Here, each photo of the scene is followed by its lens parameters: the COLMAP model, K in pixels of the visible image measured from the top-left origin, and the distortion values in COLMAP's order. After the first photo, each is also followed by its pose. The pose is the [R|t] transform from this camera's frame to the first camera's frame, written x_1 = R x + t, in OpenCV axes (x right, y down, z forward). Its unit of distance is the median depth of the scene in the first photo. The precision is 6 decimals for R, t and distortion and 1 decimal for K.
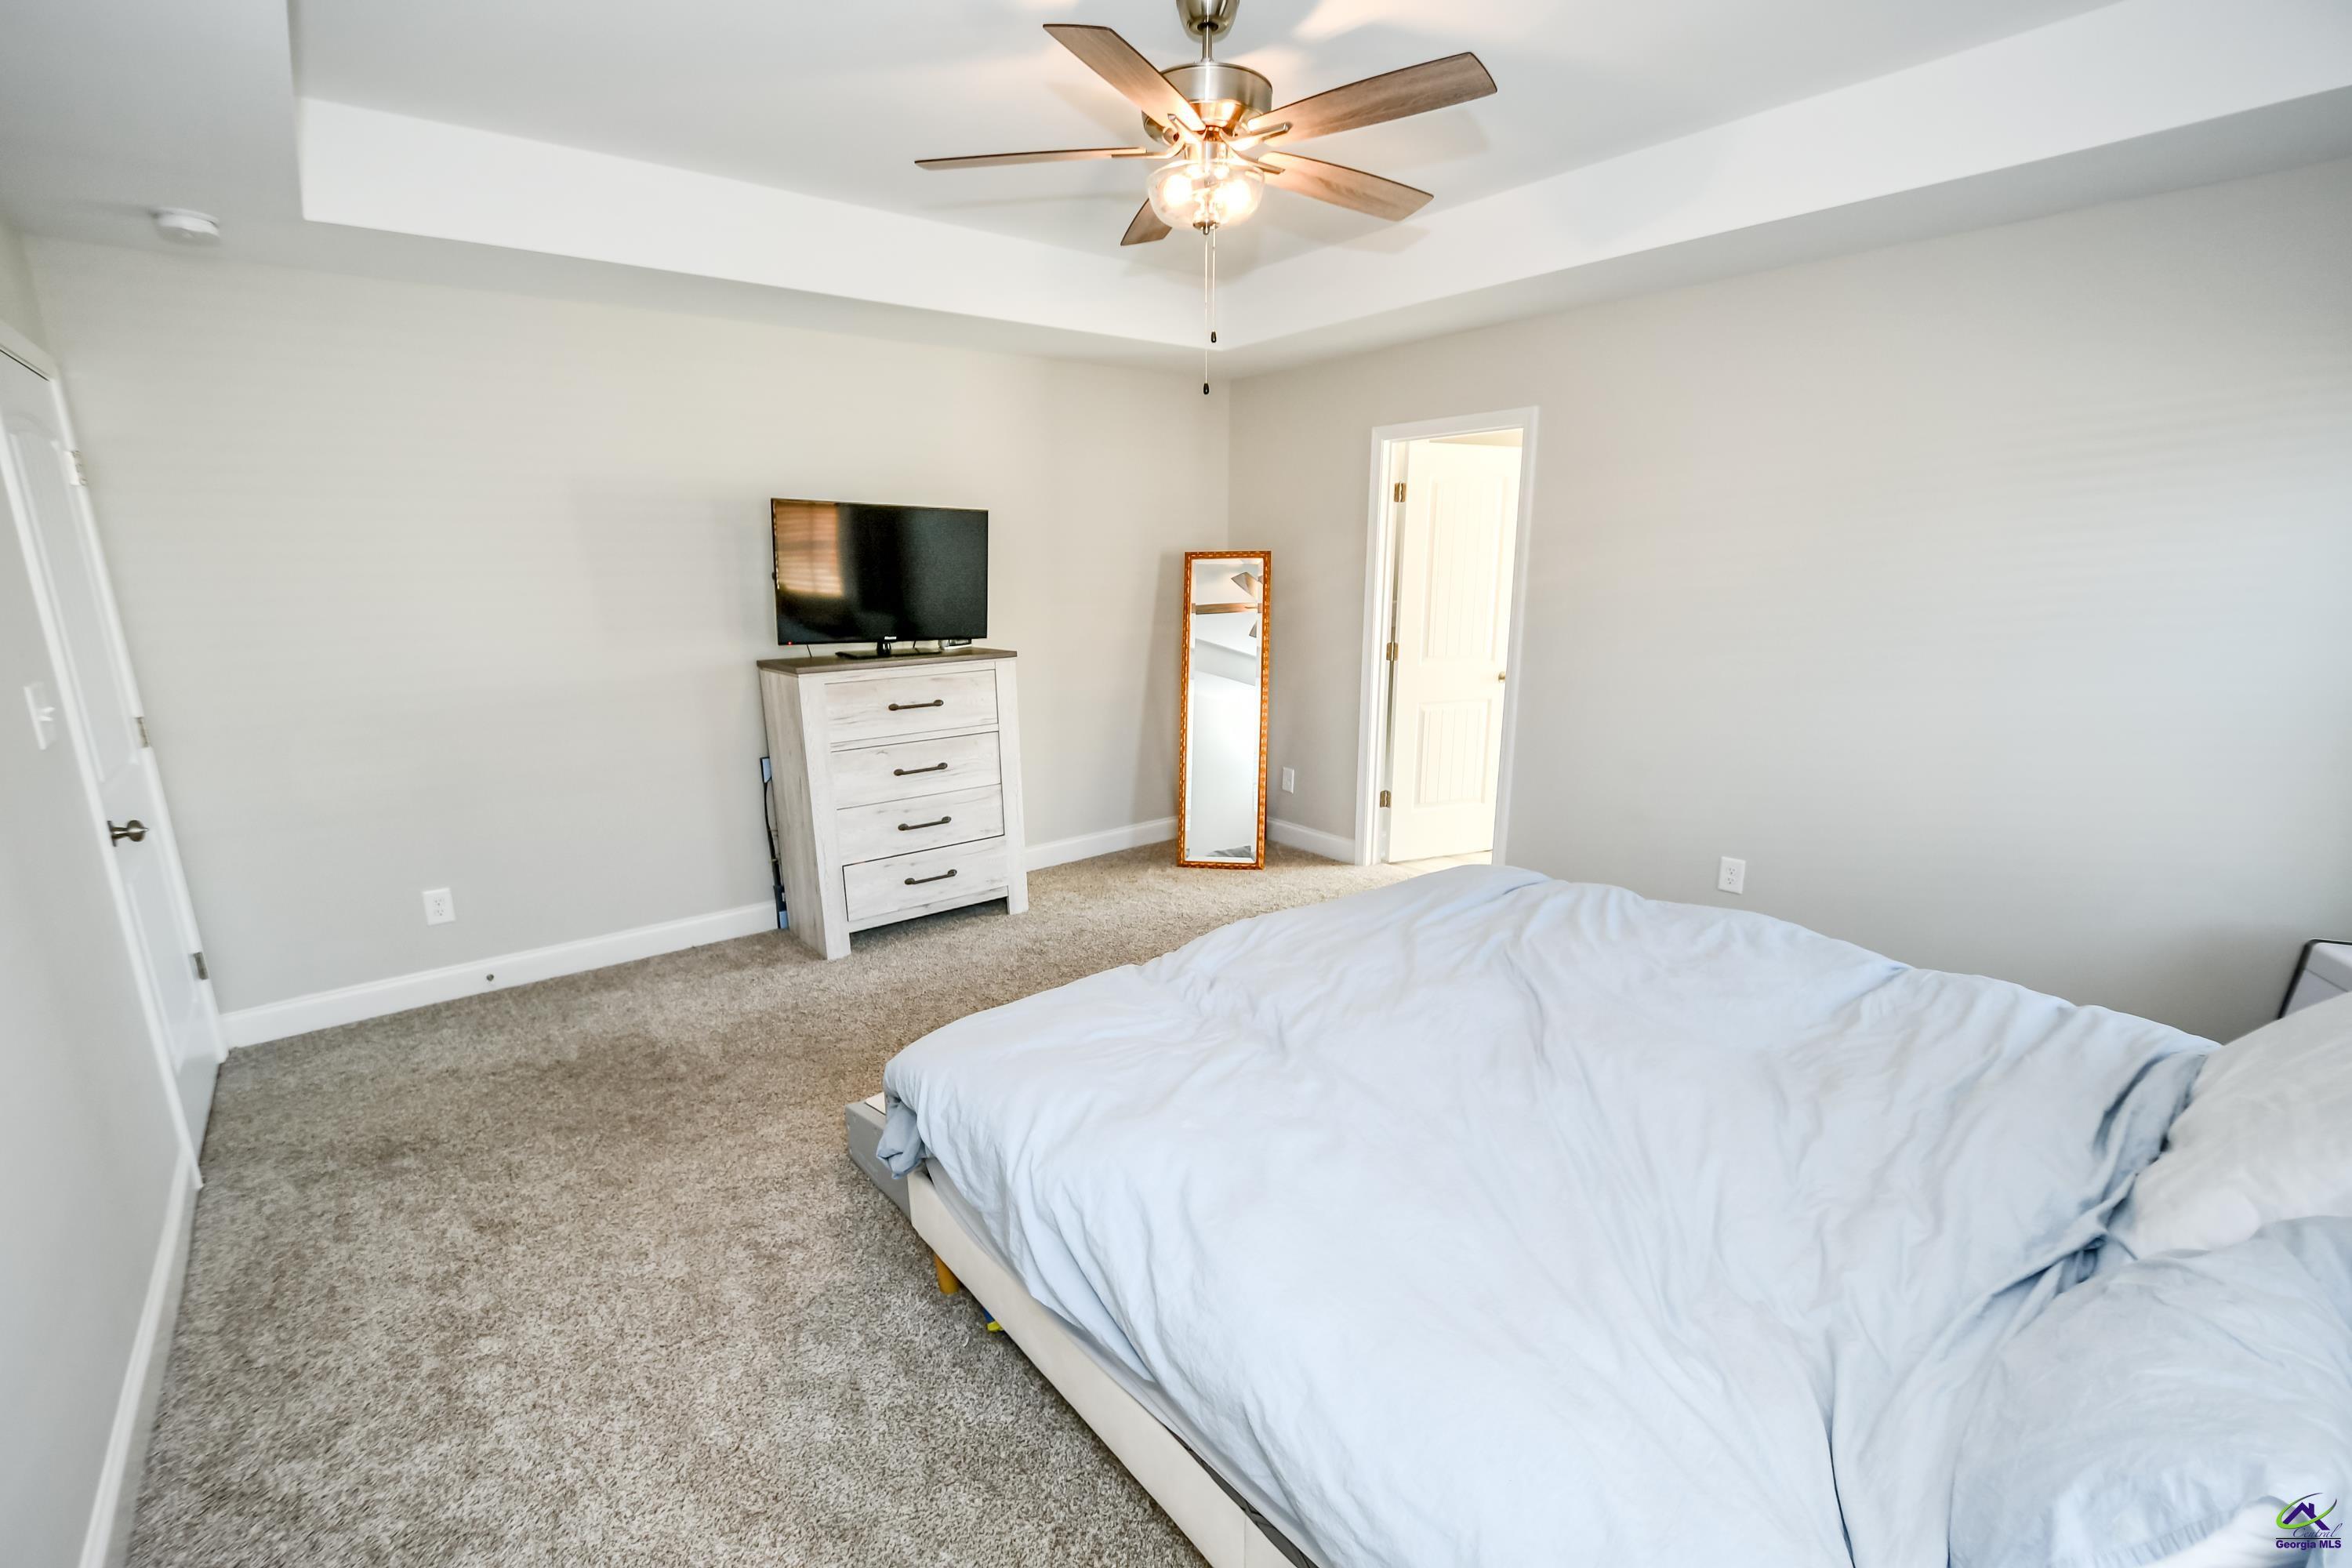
lens RADIAL K [[1029.3, 0, 1151.0], [0, 1029.3, 814.7], [0, 0, 1]] dist [0.006597, -0.008500]
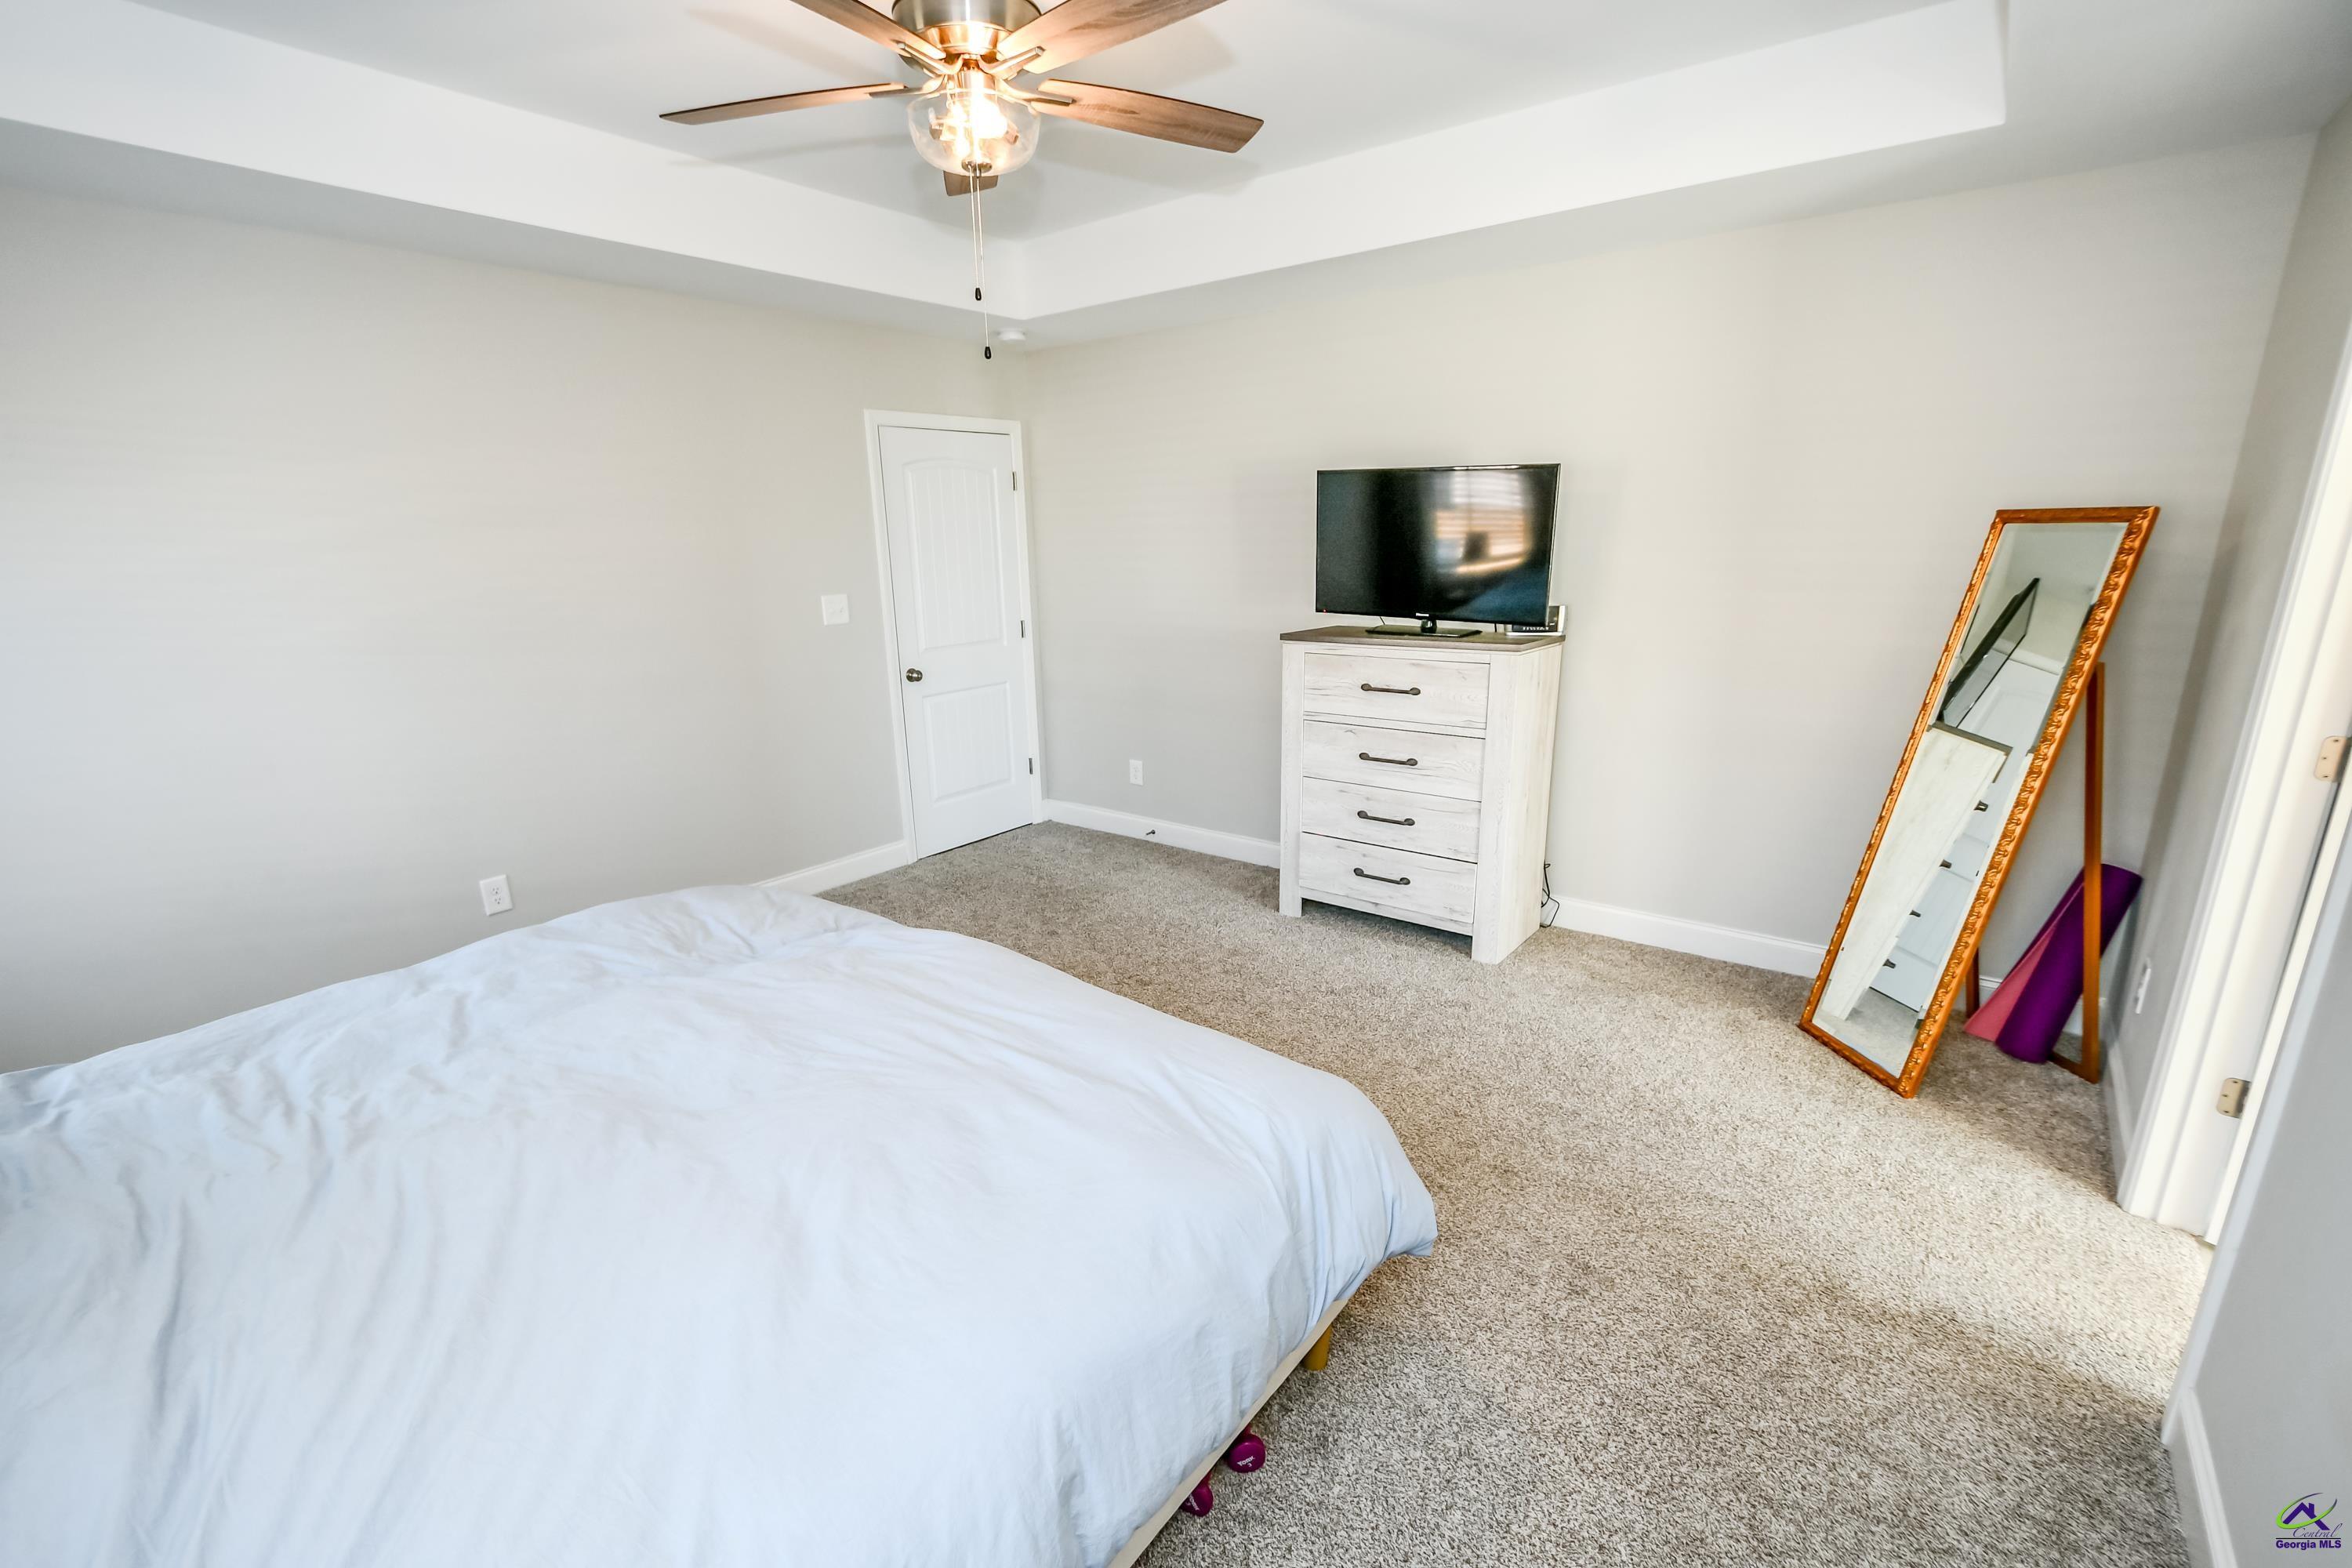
lens RADIAL K [[1029.3, 0, 1151.0], [0, 1029.3, 814.7], [0, 0, 1]] dist [0.006597, -0.008500]
pose [[0.231295, 0.261587, -0.937056, 0.610941], [-0.218052, 0.952609, 0.212107, -0.147966], [0.948133, 0.155267, 0.277374, 0.559191]]
